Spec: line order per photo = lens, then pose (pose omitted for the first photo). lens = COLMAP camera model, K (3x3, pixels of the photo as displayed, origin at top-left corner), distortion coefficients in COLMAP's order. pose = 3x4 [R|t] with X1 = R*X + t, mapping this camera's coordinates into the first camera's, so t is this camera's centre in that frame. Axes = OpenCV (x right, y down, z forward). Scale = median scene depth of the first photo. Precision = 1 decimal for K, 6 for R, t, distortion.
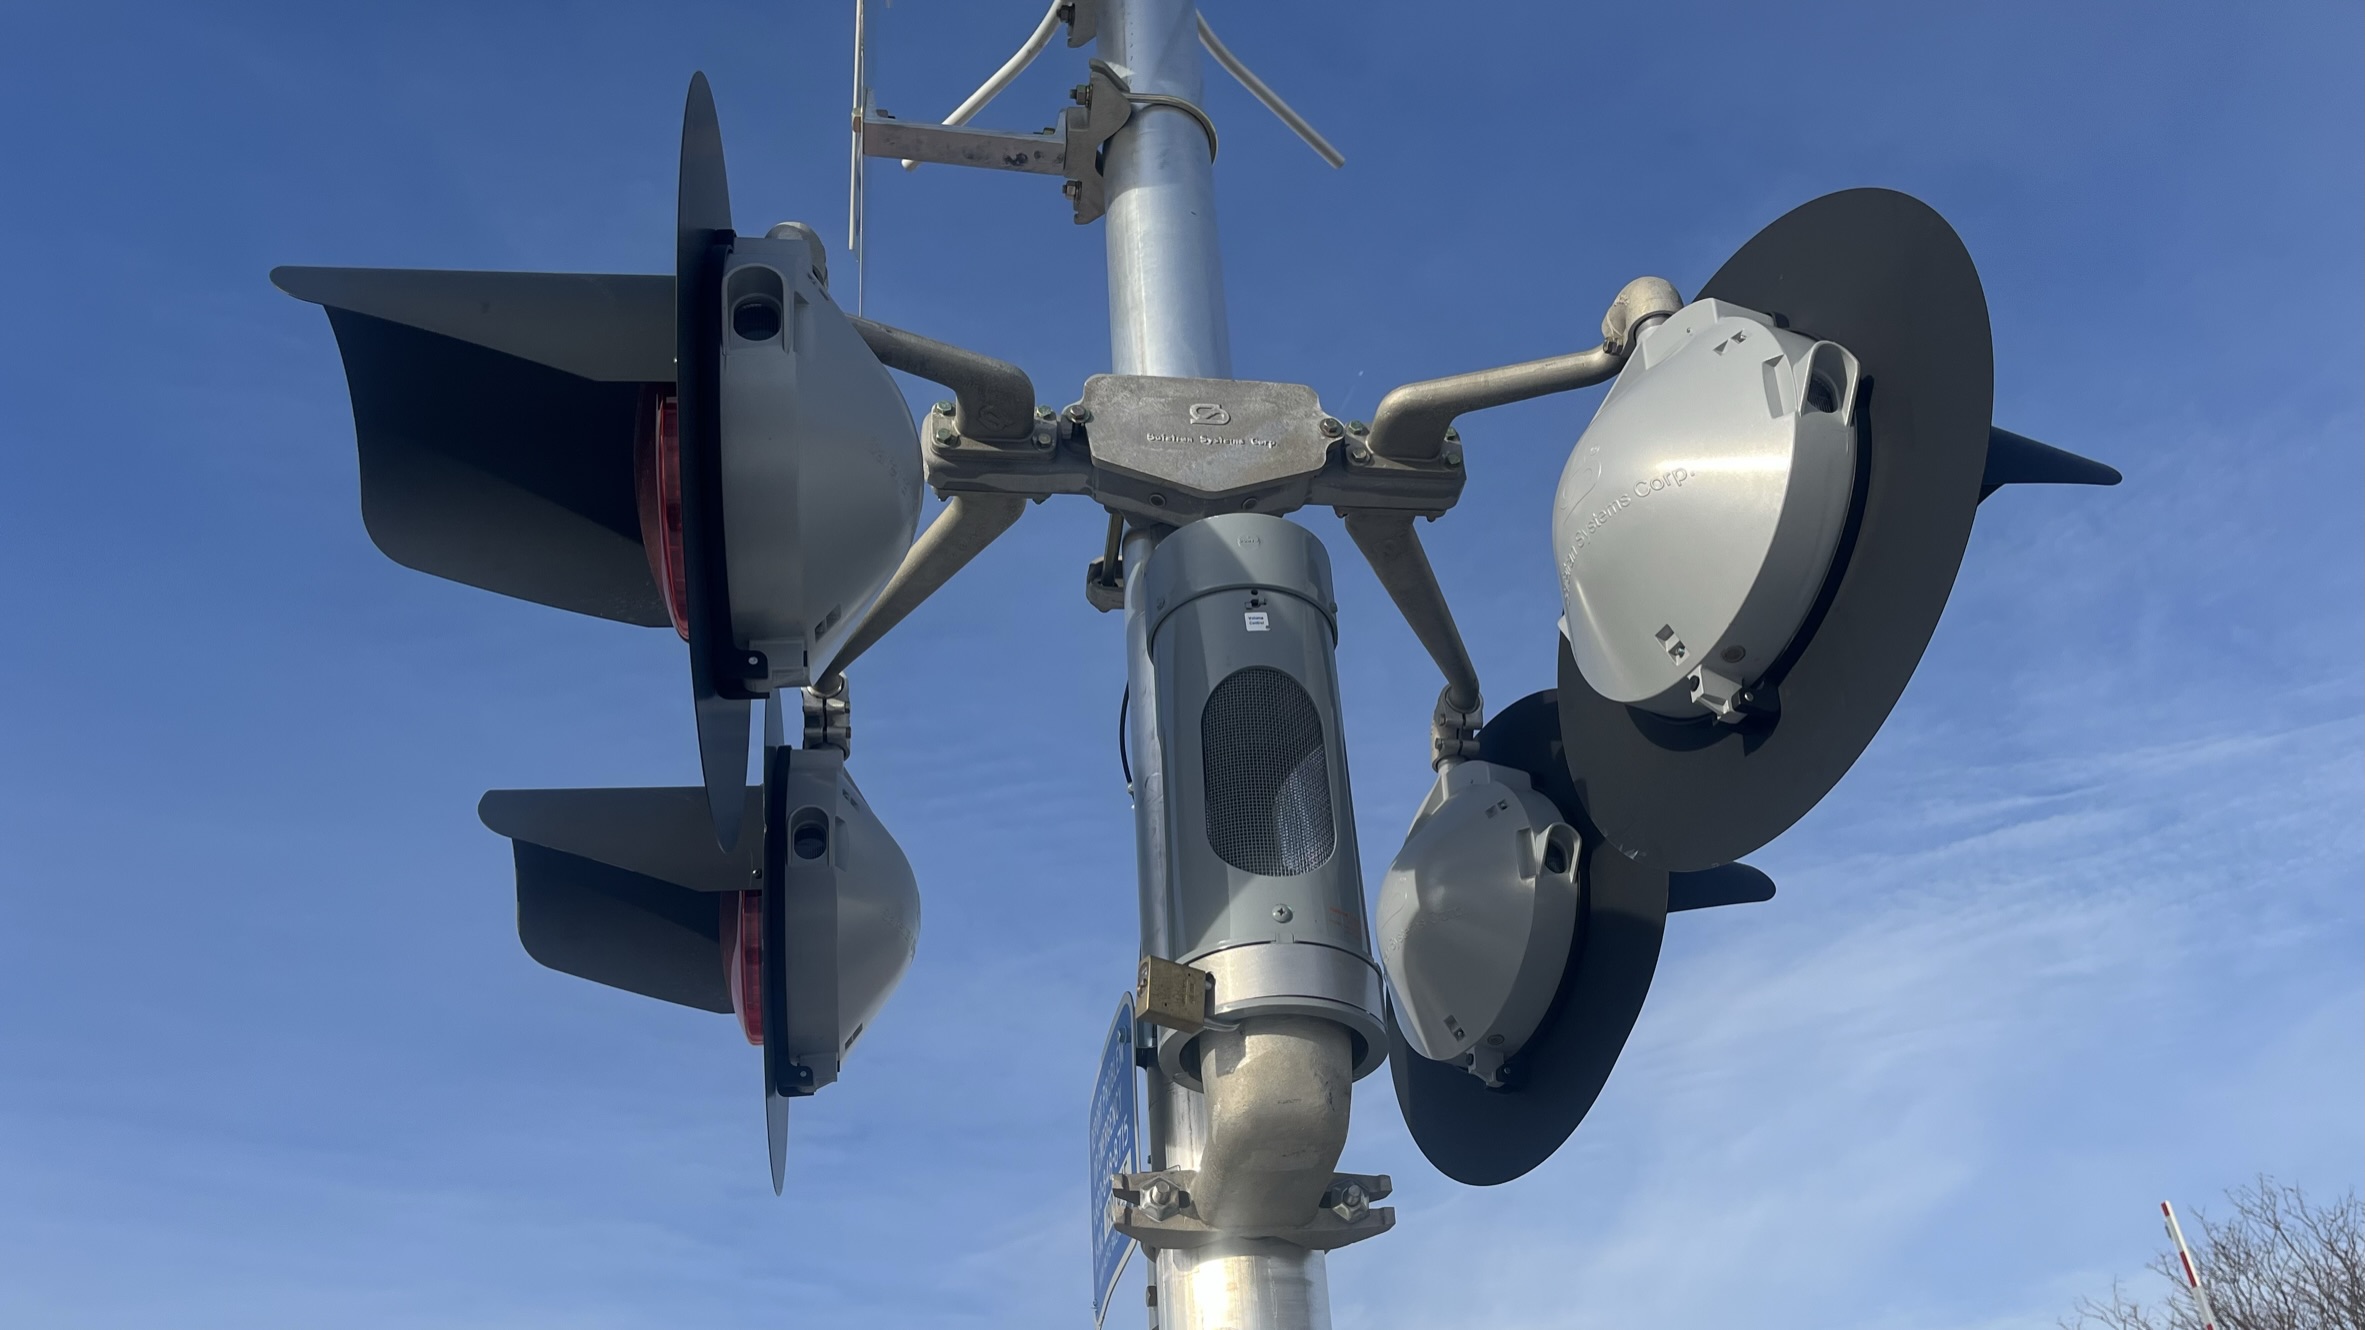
lens RADIAL K [[1800.8, 0, 1166.0], [0, 1800.8, 667.3], [0, 0, 1]] dist [0.038354, -0.046806]
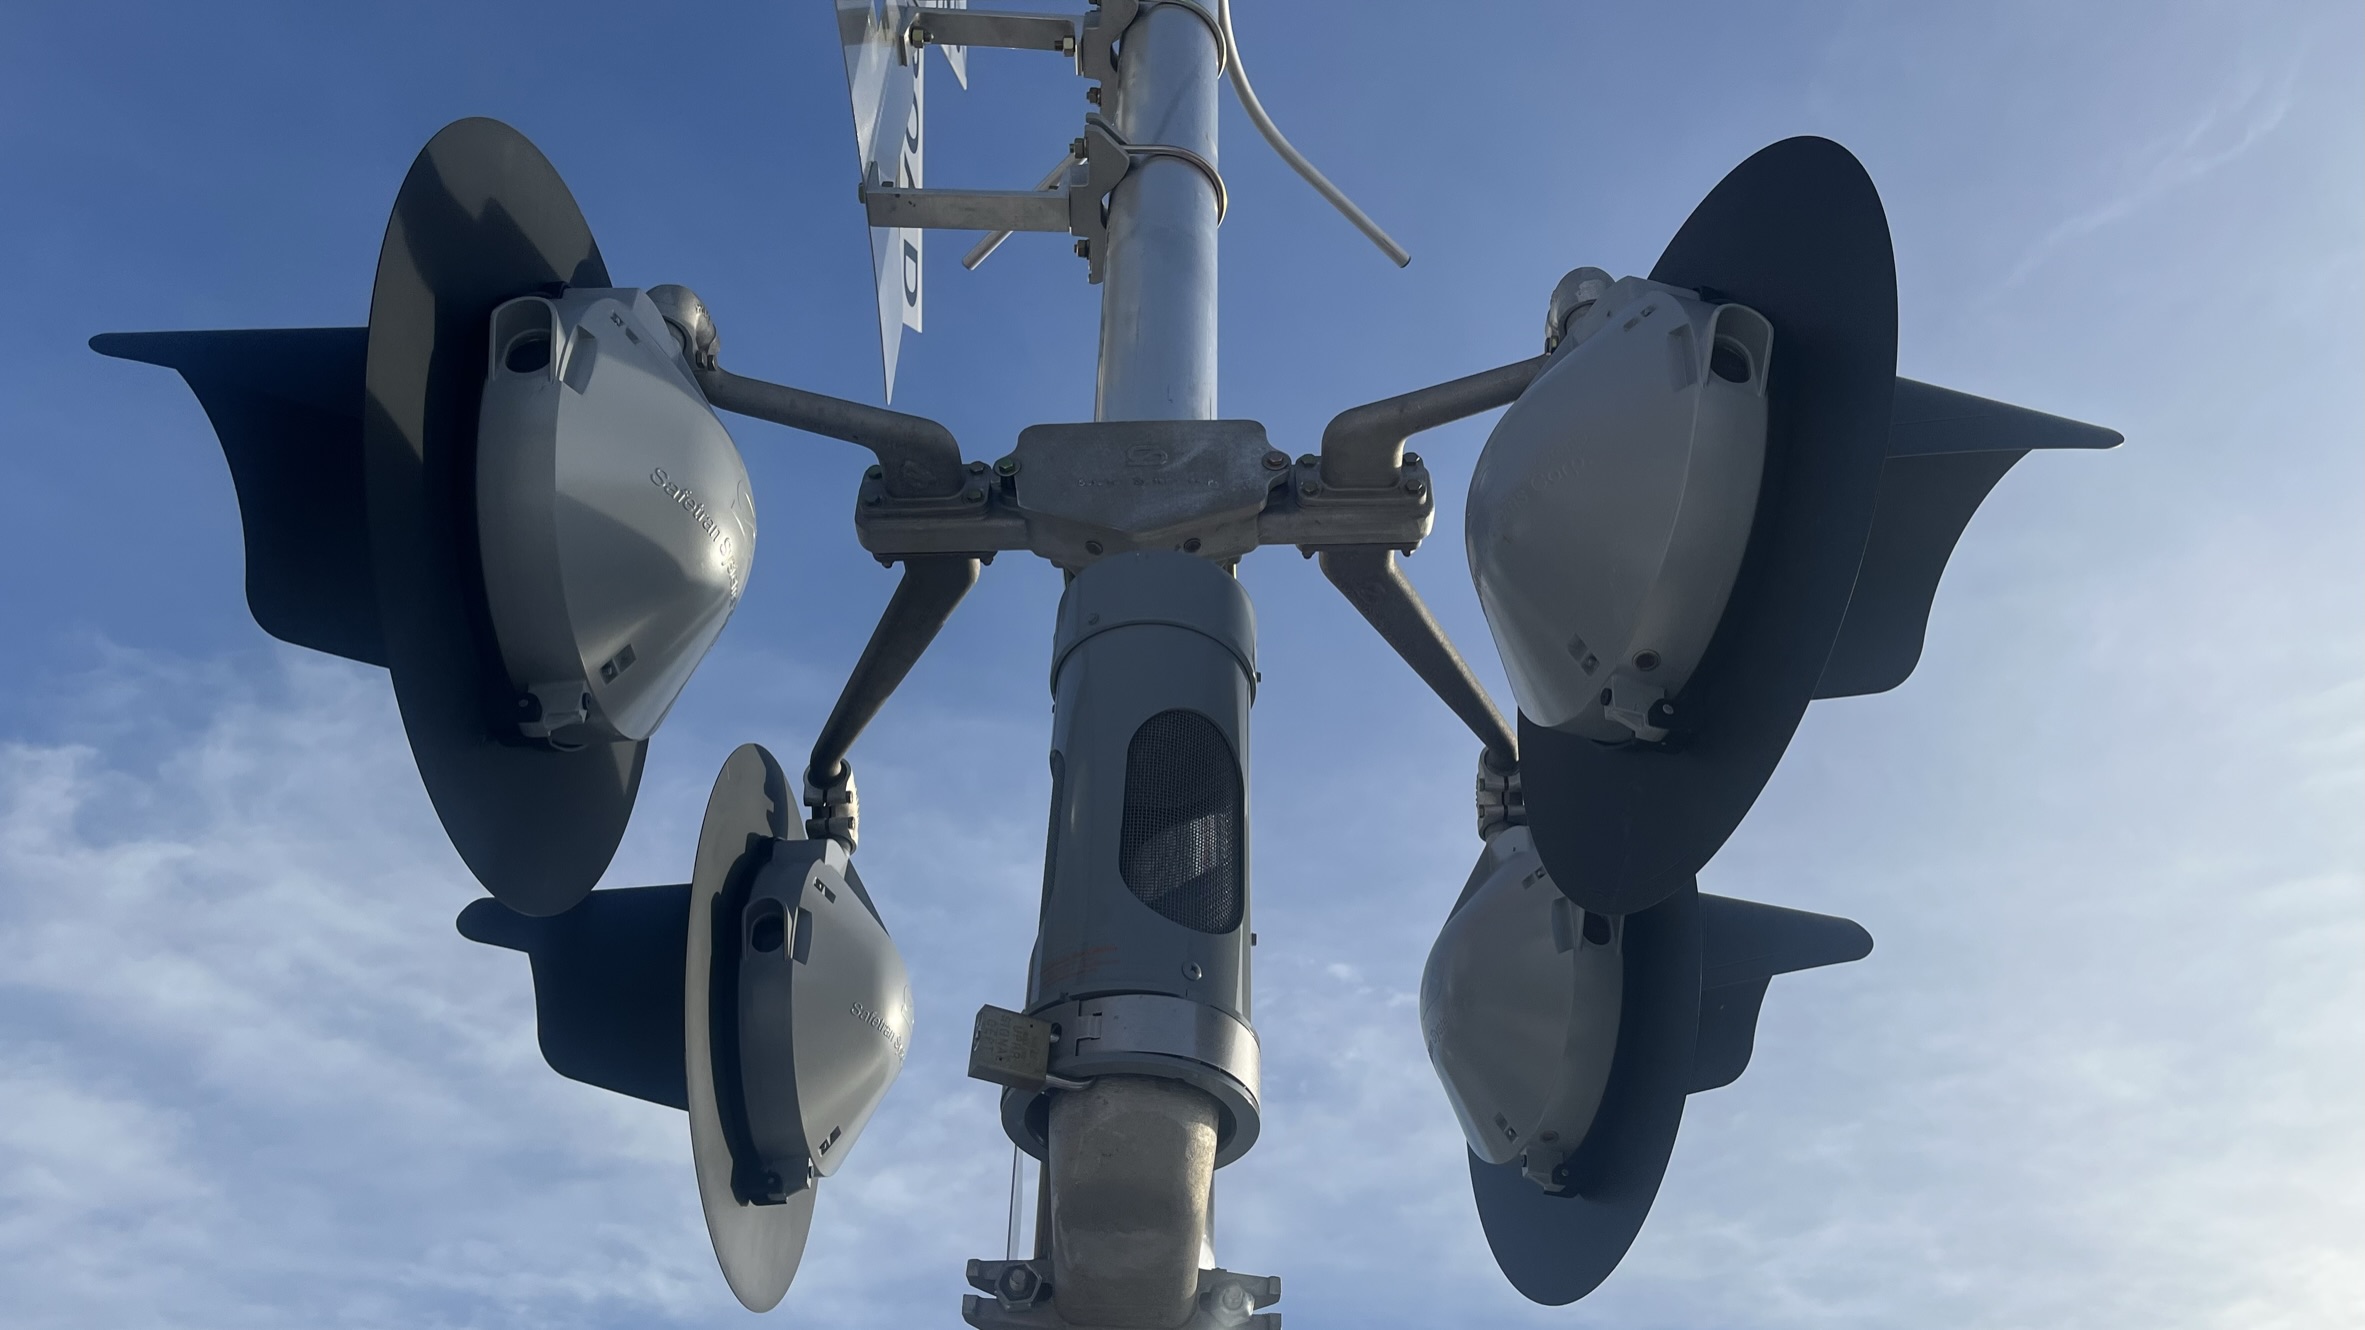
lens RADIAL K [[1888.0, 0, 1181.6], [0, 1888.0, 665.7], [0, 0, 1]] dist [-0.002477, -0.019422]
pose [[0.986119, -0.052195, -0.157622, 0.183571], [0.040139, 0.996088, -0.078727, 0.045149], [0.161115, 0.071307, 0.984356, 0.046805]]
